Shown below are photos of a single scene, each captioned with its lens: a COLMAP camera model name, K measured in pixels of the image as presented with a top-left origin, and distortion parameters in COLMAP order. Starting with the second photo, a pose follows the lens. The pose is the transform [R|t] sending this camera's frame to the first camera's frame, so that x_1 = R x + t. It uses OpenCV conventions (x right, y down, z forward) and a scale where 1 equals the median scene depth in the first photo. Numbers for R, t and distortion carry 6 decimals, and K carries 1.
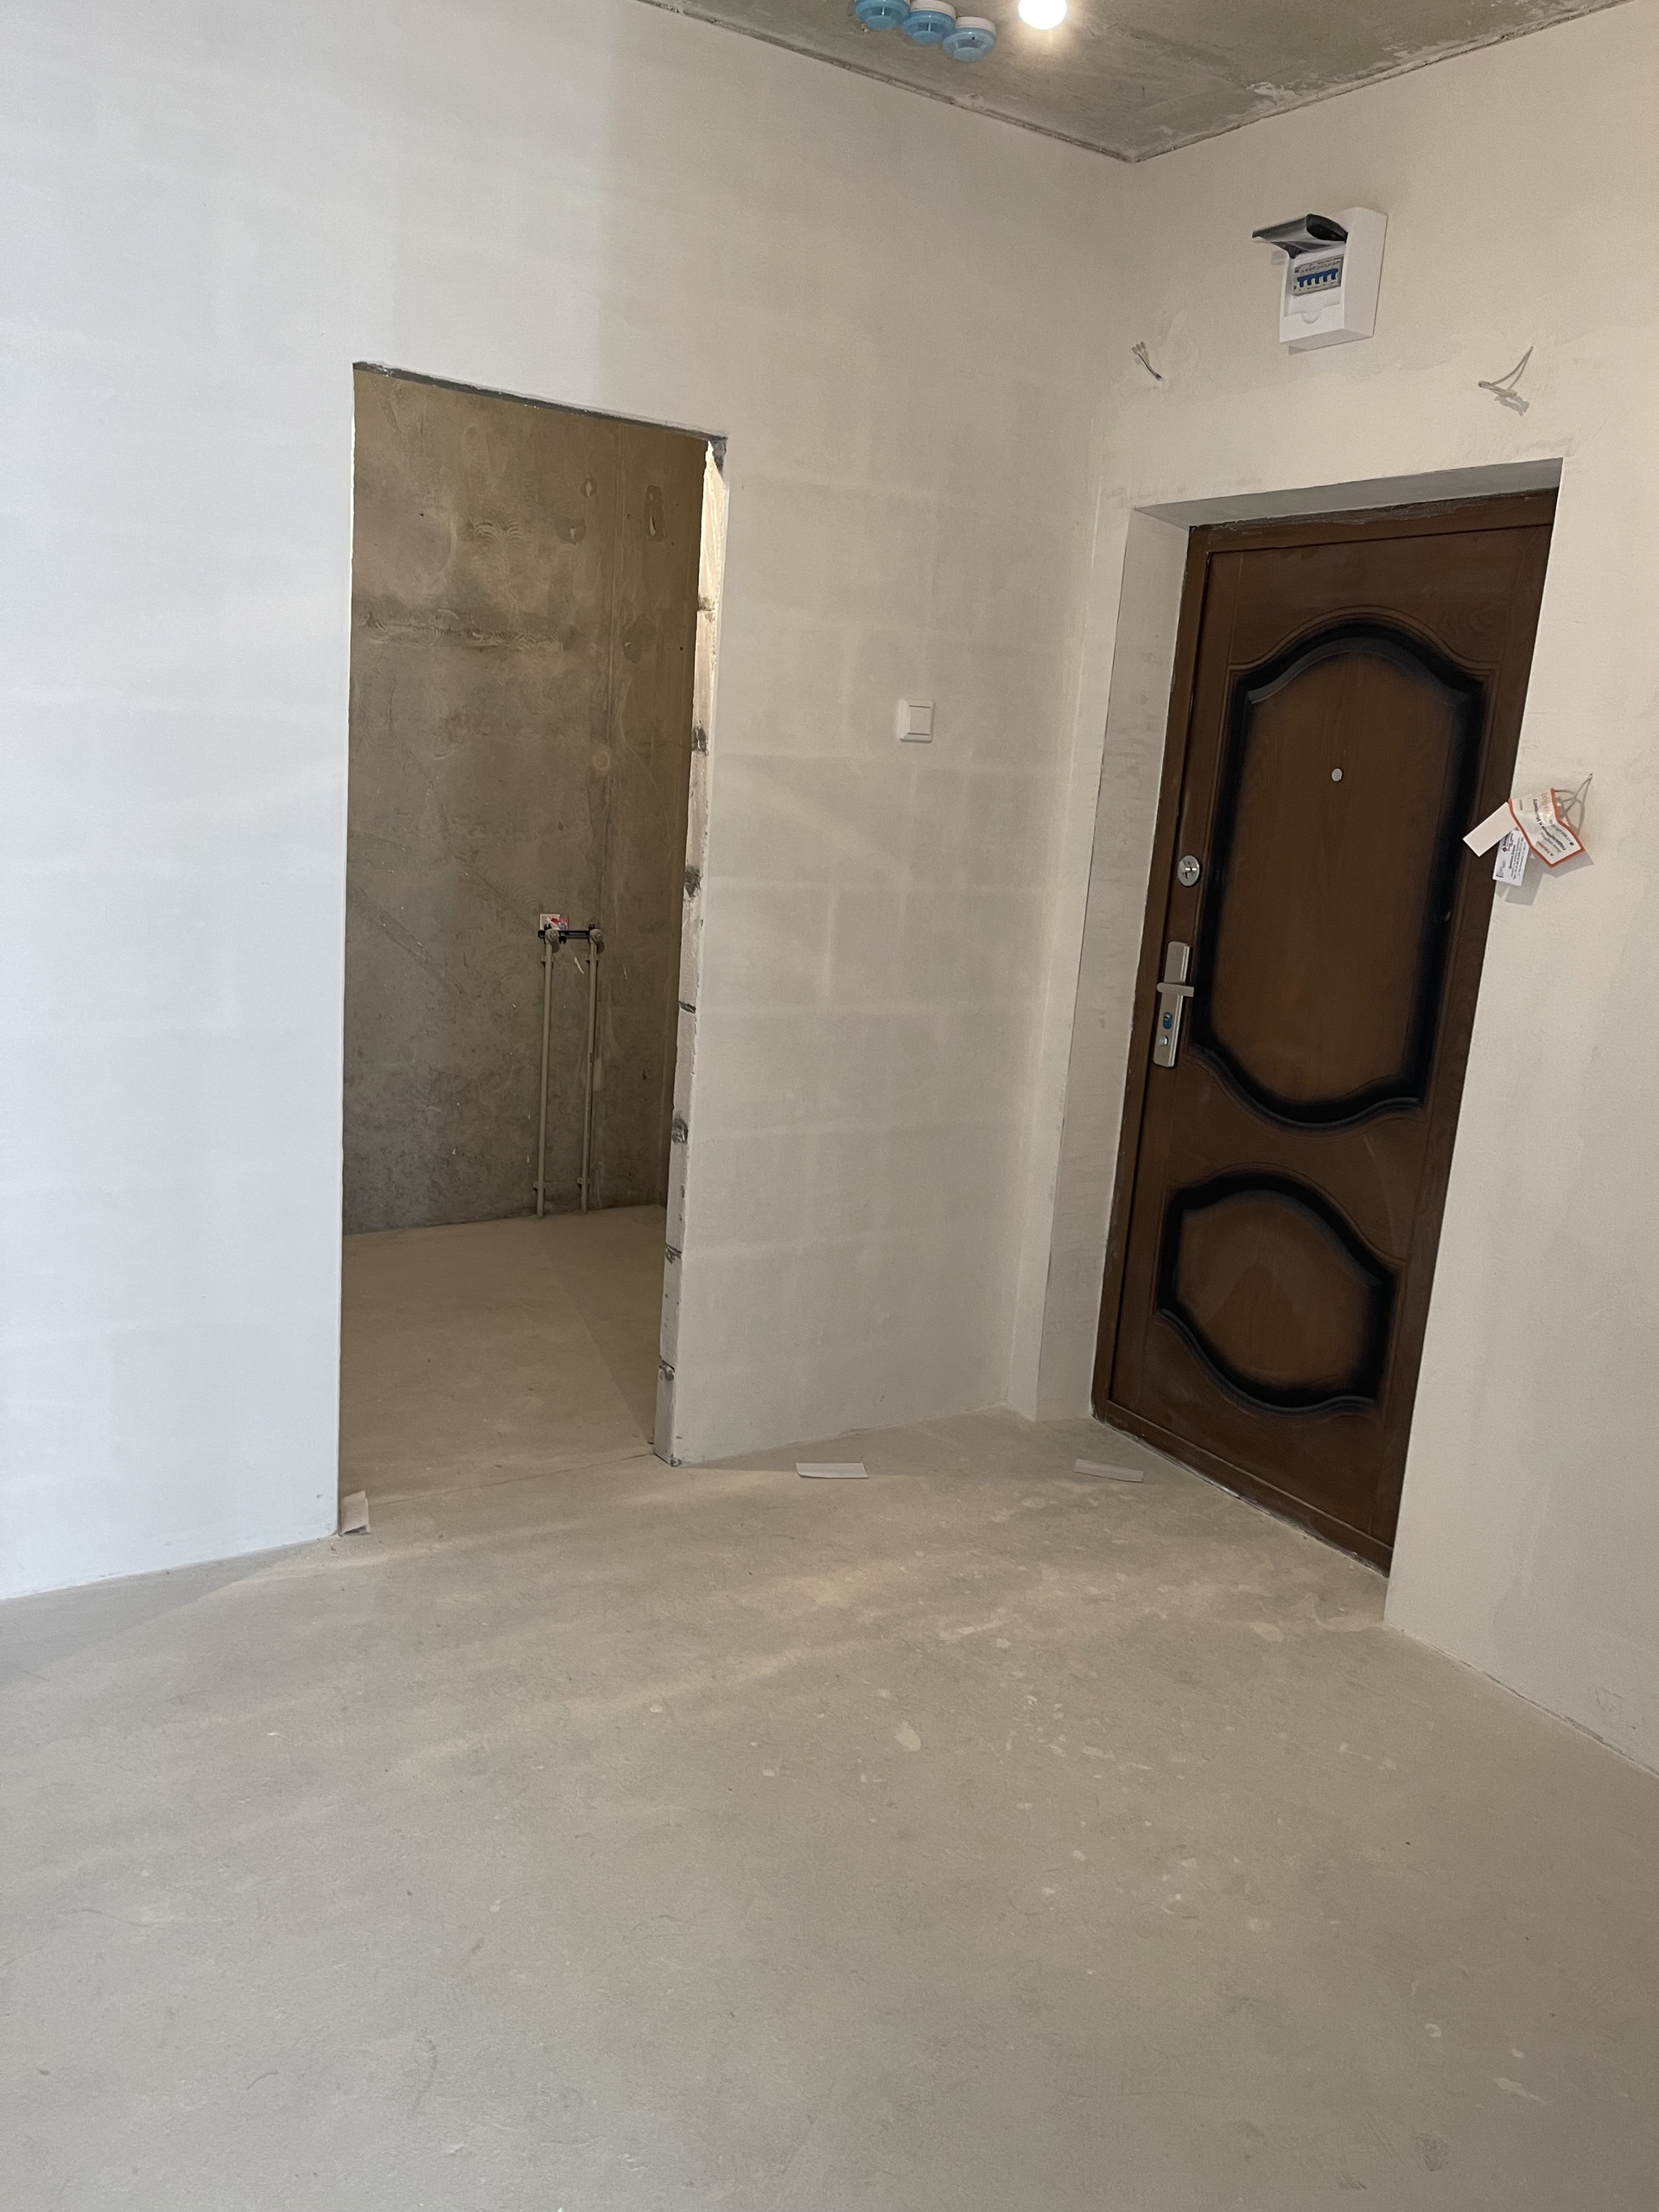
lens RADIAL K [[1692.8, 0, 824.8], [0, 1692.8, 1112.9], [0, 0, 1]] dist [0.031769, -0.003284]
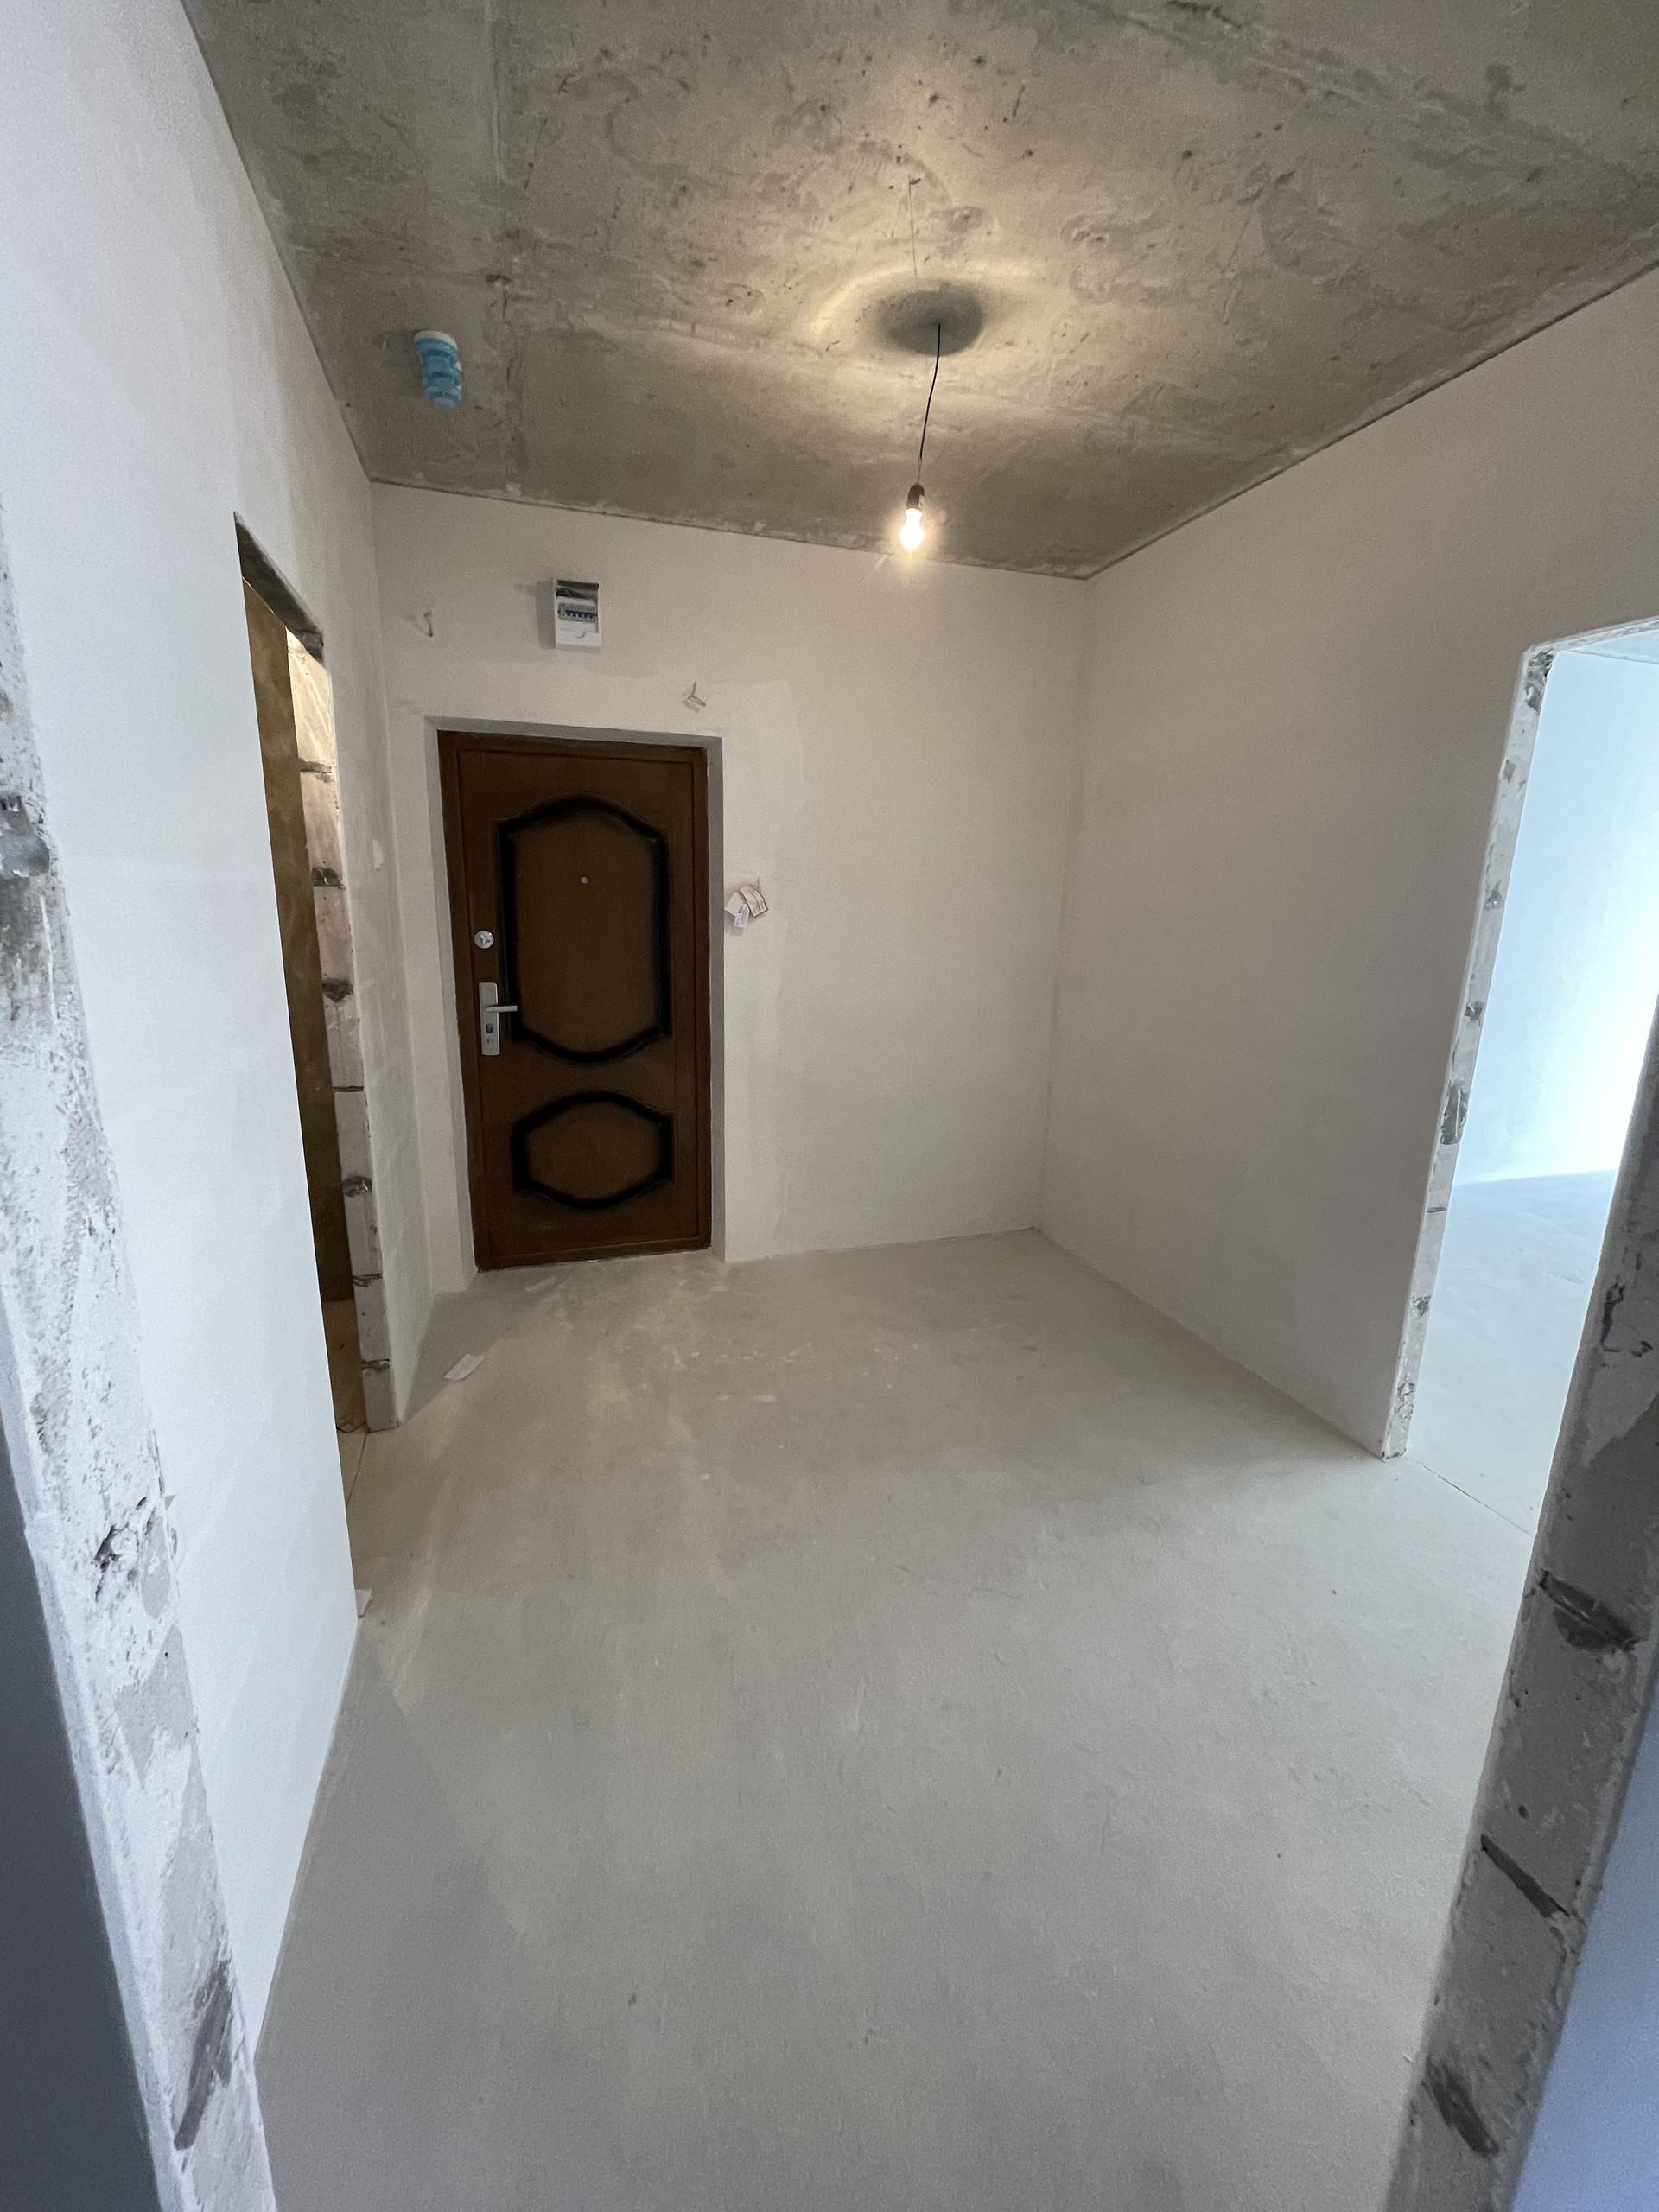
lens RADIAL K [[890.2, 0, 818.9], [0, 890.2, 1096.4], [0, 0, 1]] dist [-0.004822, -0.000149]
pose [[0.261708, -0.276039, 0.924830, -0.612728], [0.202778, 0.952566, 0.226936, -0.138566], [-0.943605, 0.128145, 0.305269, 0.470265]]
